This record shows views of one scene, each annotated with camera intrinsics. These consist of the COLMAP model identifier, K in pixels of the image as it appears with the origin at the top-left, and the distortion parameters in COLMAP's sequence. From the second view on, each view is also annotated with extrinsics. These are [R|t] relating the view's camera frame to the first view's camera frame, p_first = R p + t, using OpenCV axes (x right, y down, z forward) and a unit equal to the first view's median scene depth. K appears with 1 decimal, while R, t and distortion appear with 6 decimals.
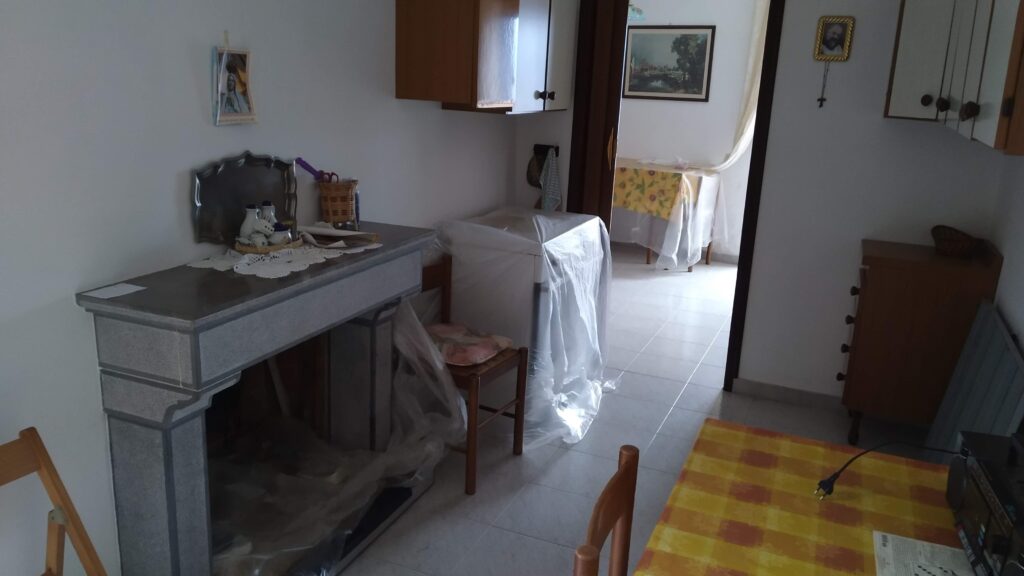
lens RADIAL K [[801.3, 0, 512.0], [0, 801.3, 288.0], [0, 0, 1]] dist [-0.003253, -0.005458]
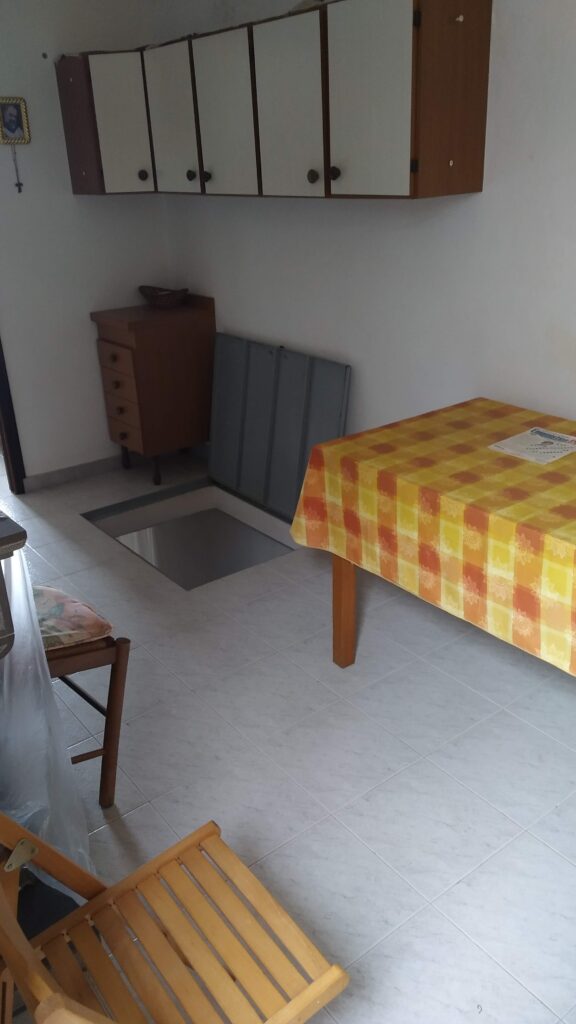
lens RADIAL K [[801.3, 0, 314.4], [0, 801.3, 511.4], [0, 0, 1]] dist [-0.003253, -0.005458]
pose [[0.471475, -0.402947, 0.784440, -0.407356], [0.272996, 0.912503, 0.304650, -0.065218], [-0.838561, 0.070515, 0.540225, 0.170447]]
